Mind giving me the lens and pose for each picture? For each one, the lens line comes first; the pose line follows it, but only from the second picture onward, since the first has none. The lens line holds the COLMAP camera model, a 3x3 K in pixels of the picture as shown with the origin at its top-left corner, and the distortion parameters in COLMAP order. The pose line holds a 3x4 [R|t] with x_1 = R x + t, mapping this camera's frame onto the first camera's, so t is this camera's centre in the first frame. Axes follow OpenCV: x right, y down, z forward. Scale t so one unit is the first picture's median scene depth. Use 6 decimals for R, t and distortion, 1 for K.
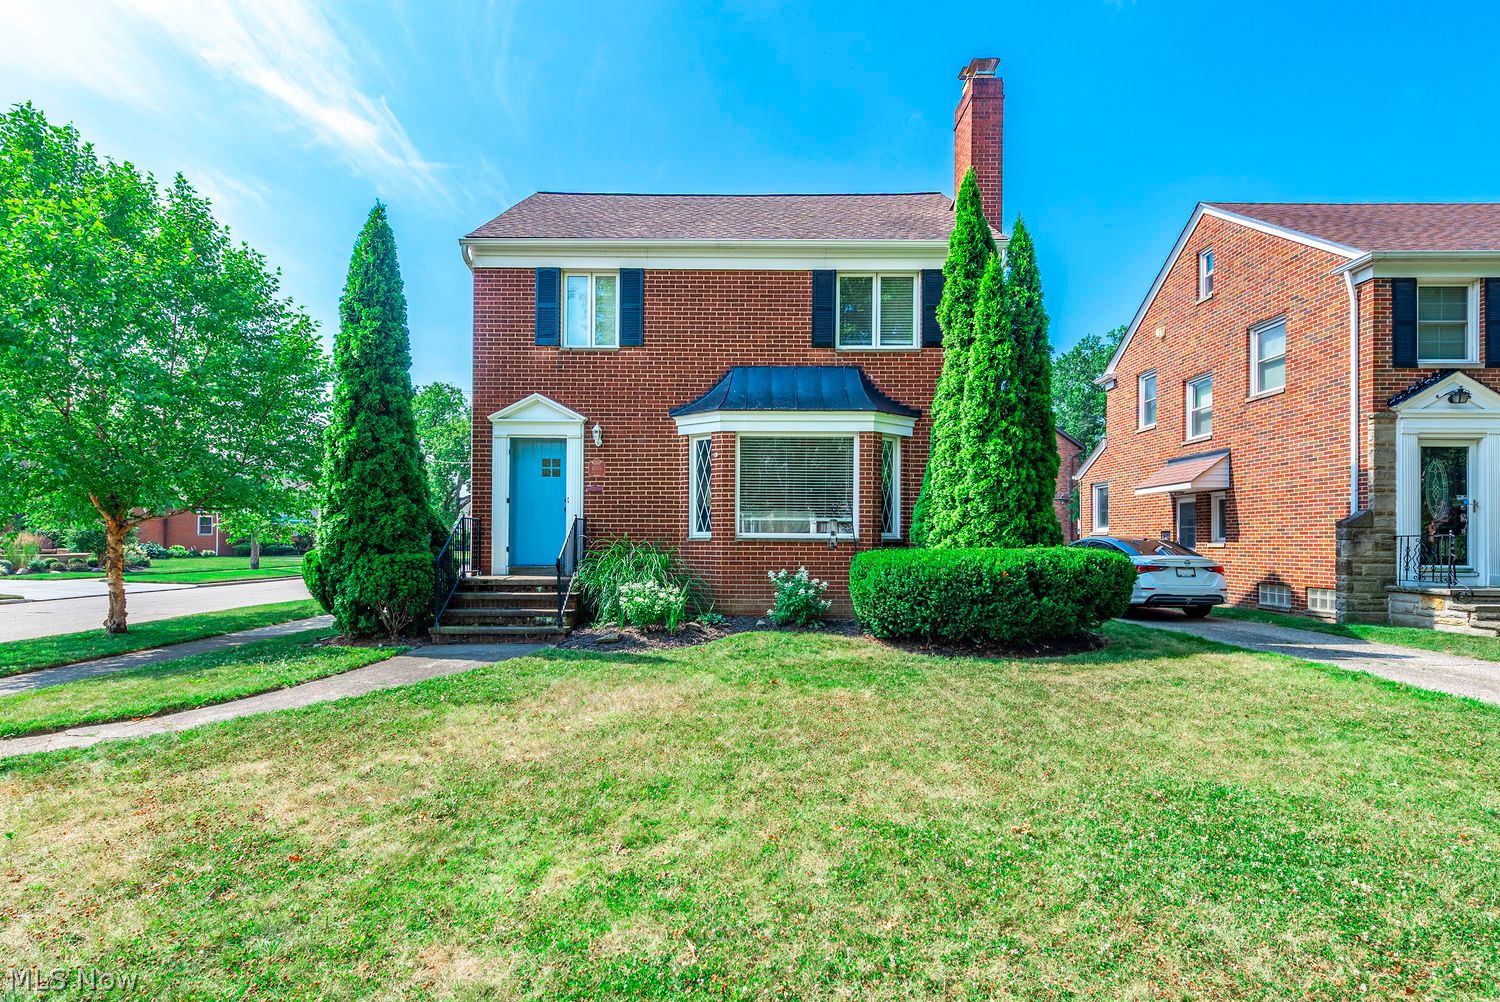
lens RADIAL K [[732.4, 0, 734.9], [0, 732.4, 534.0], [0, 0, 1]] dist [0.015278, -0.002933]
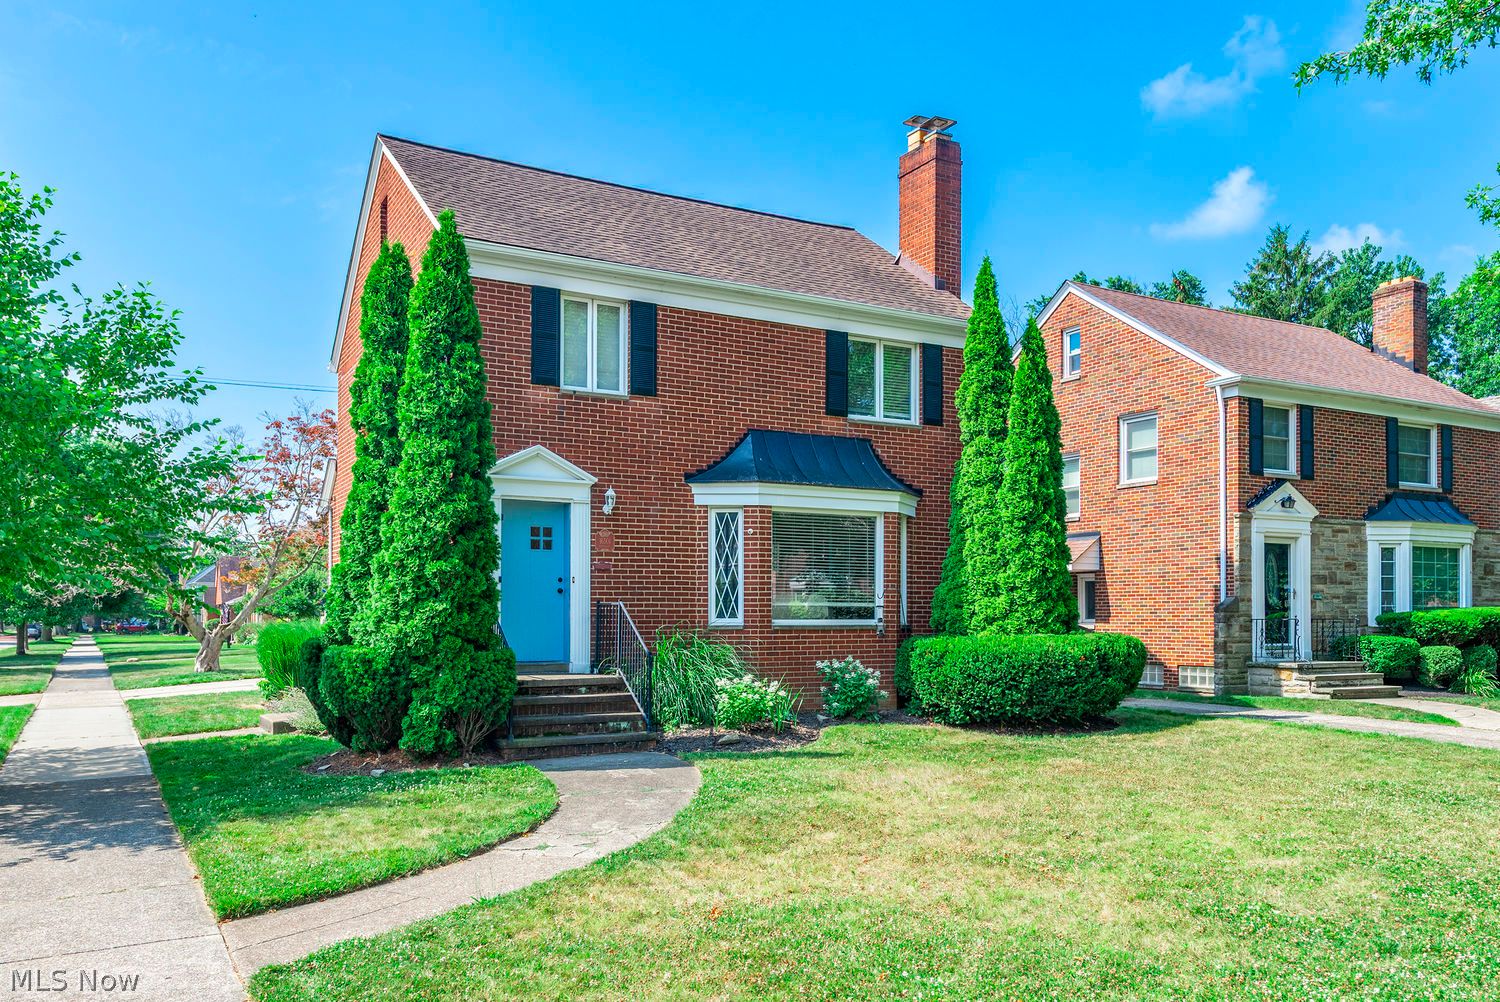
lens RADIAL K [[1172.1, 0, 764.3], [0, 1172.1, 600.3], [0, 0, 1]] dist [0.031115, -0.020127]
pose [[0.867137, 0.002602, 0.498062, -0.696027], [-0.000564, 0.999991, -0.004242, -0.018647], [-0.498069, 0.003398, 0.867131, -0.225945]]
